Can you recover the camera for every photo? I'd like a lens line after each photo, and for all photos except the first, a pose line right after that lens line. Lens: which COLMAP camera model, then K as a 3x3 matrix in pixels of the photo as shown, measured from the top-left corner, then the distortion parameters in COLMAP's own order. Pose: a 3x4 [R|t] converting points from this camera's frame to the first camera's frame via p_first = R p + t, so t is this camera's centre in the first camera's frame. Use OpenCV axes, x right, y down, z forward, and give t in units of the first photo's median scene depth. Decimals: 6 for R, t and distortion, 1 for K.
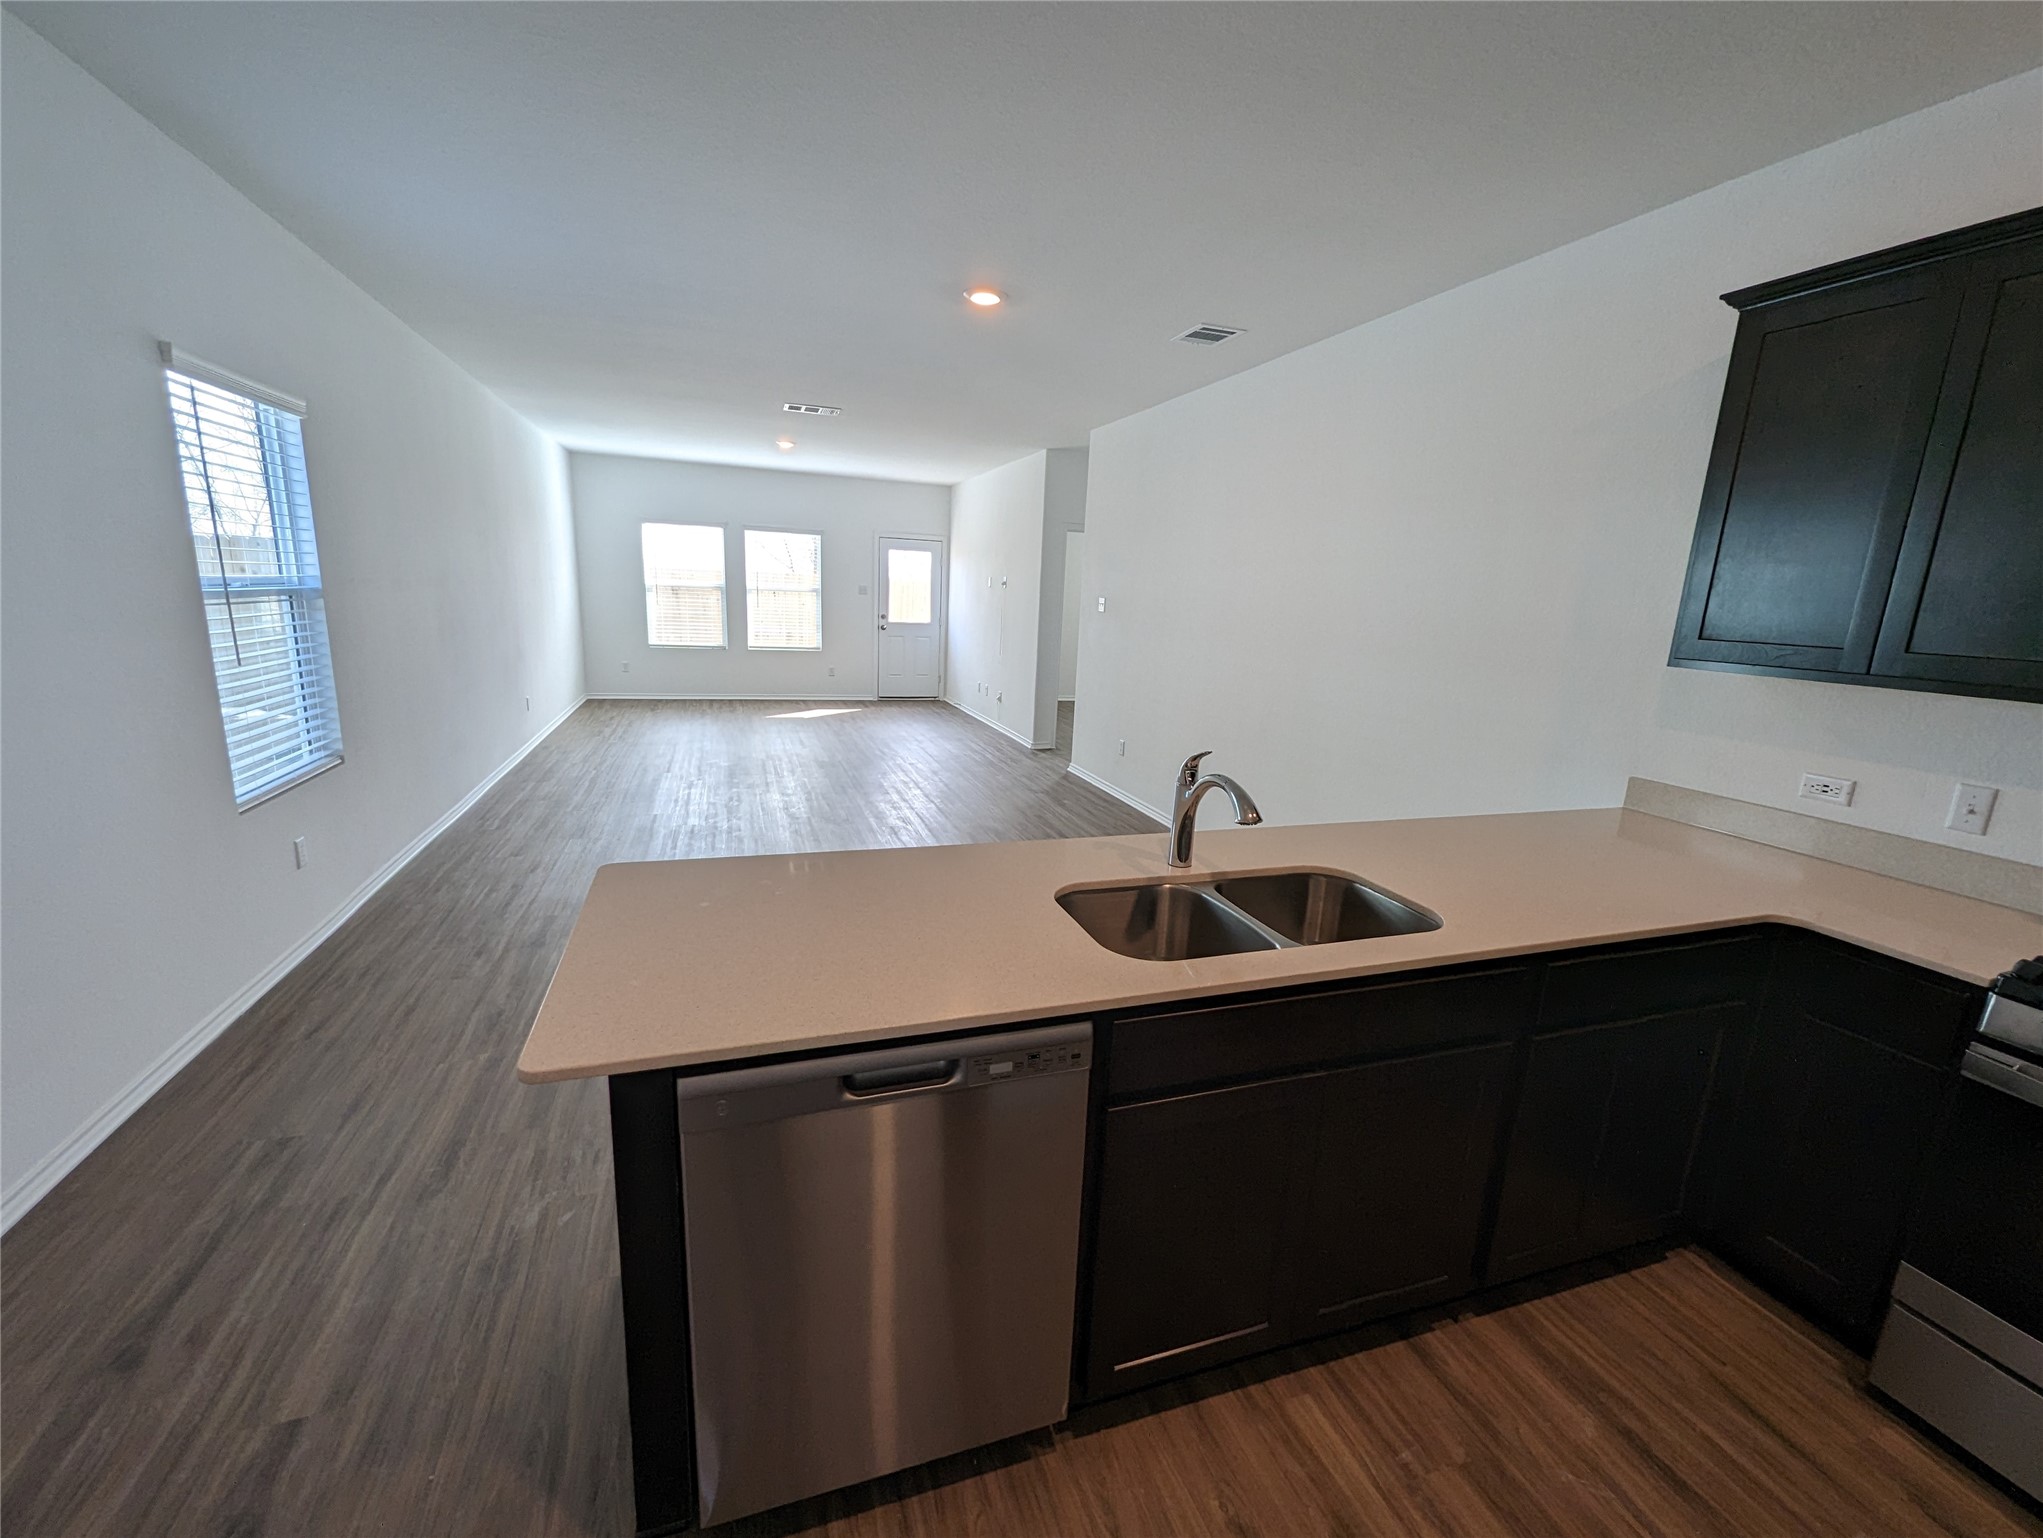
lens RADIAL K [[838.6, 0, 1017.4], [0, 838.6, 772.2], [0, 0, 1]] dist [-0.000363, -0.000835]
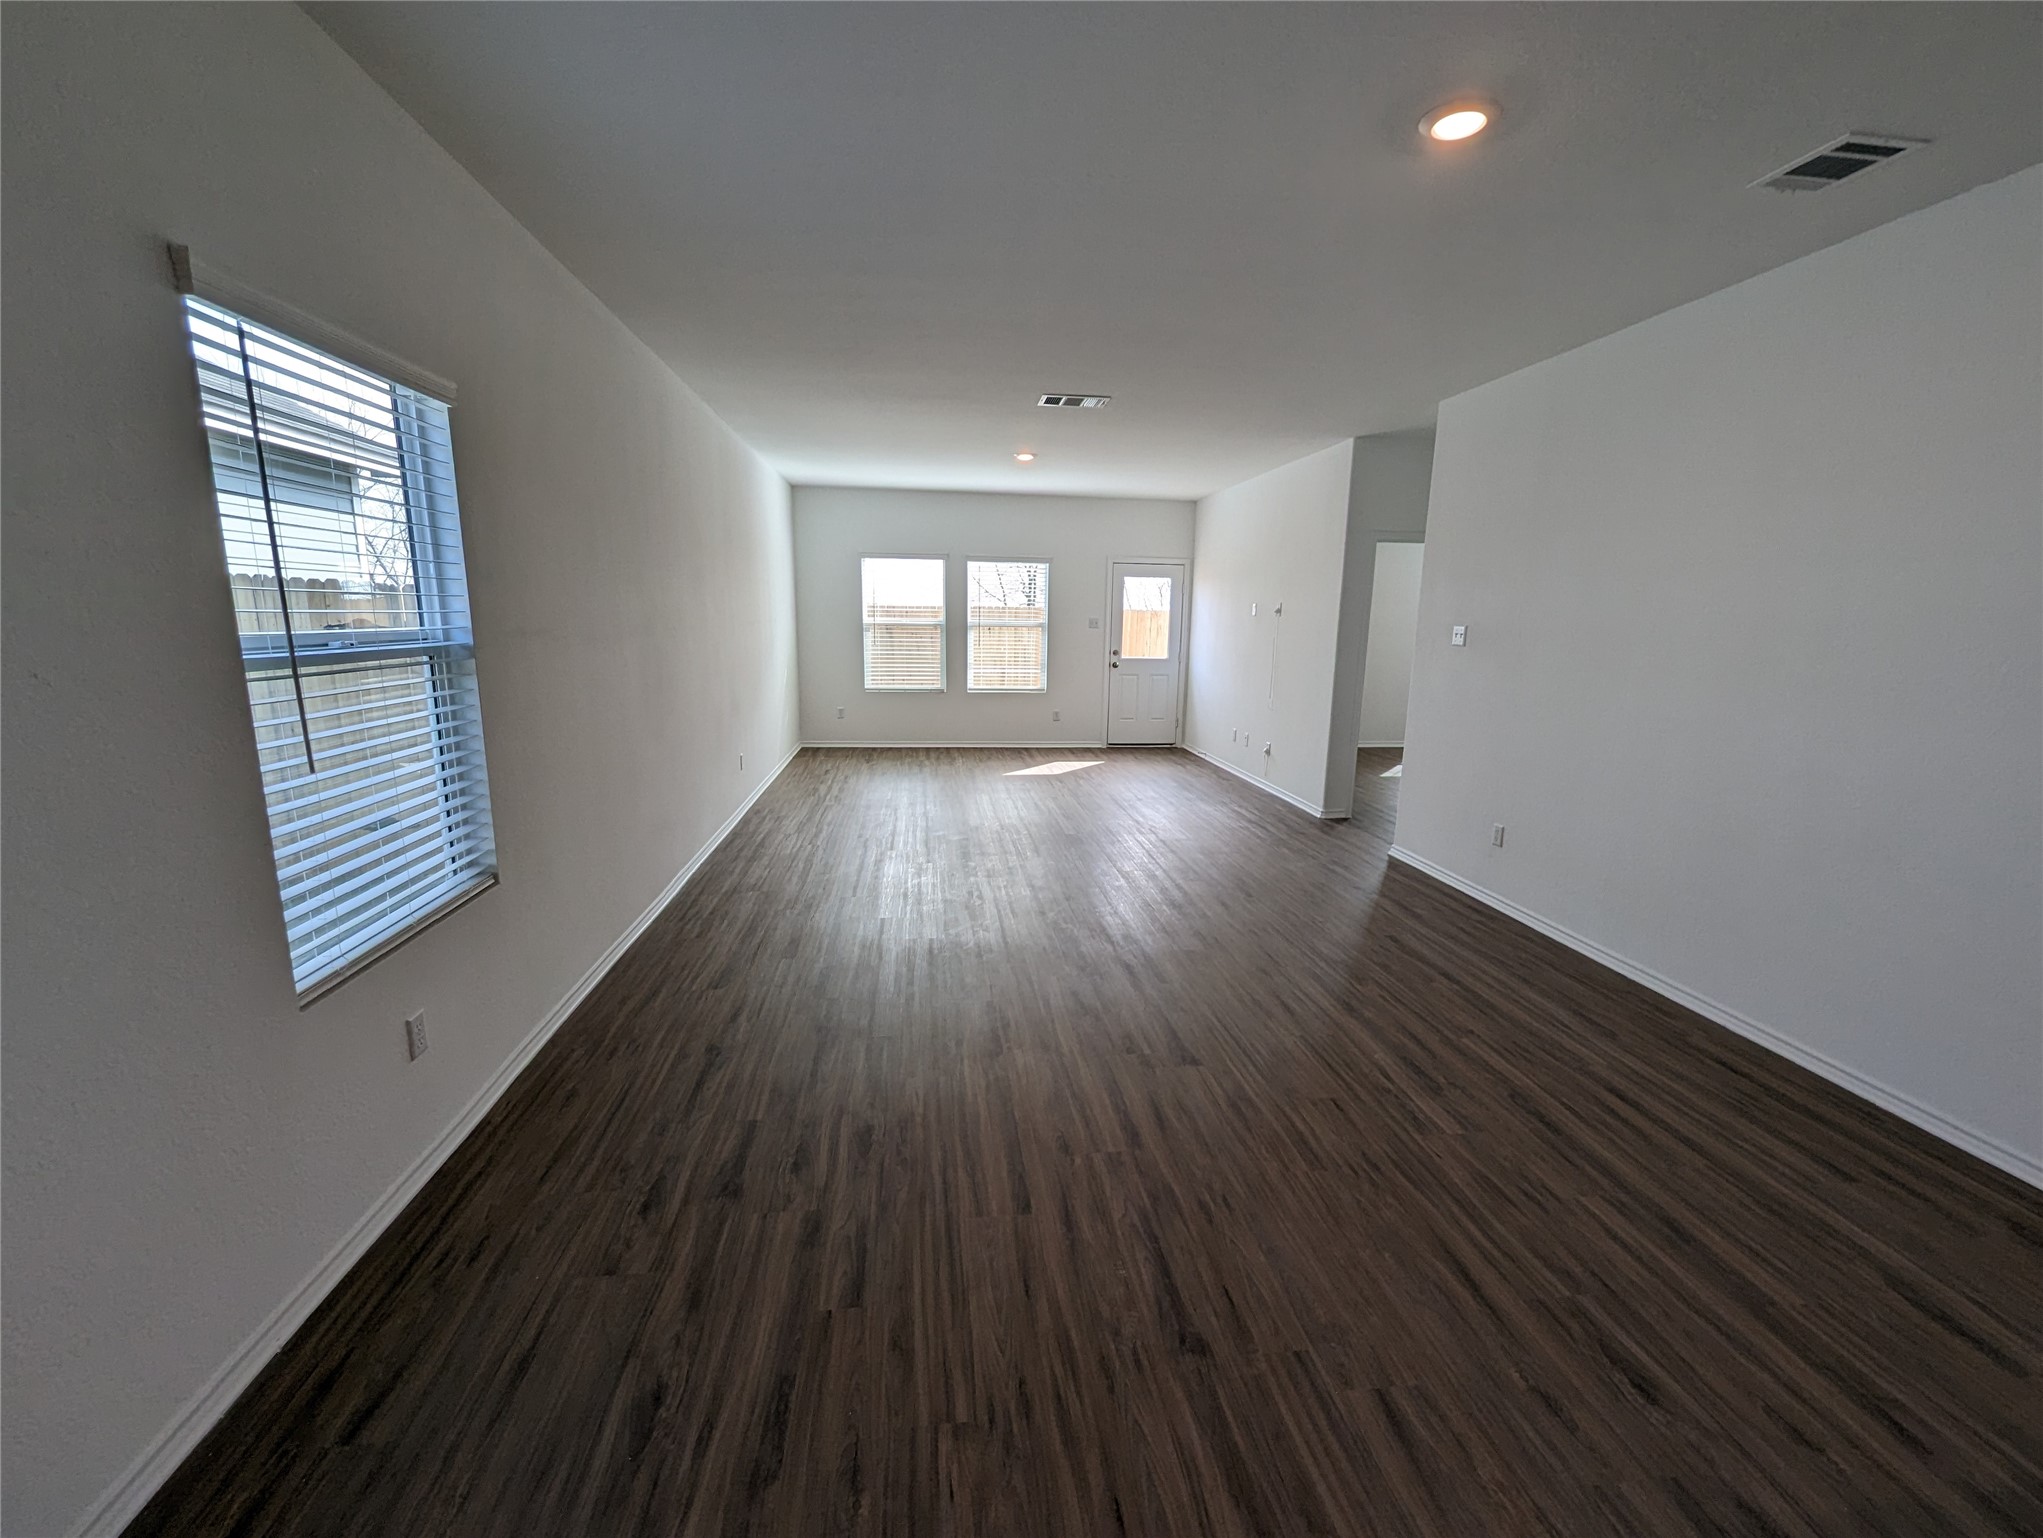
lens RADIAL K [[838.6, 0, 1017.4], [0, 838.6, 772.2], [0, 0, 1]] dist [-0.000363, -0.000835]
pose [[0.976386, 0.010376, -0.215782, -0.119049], [-0.018014, 0.999278, -0.033462, -0.051182], [0.215279, 0.036559, 0.975868, 0.218852]]
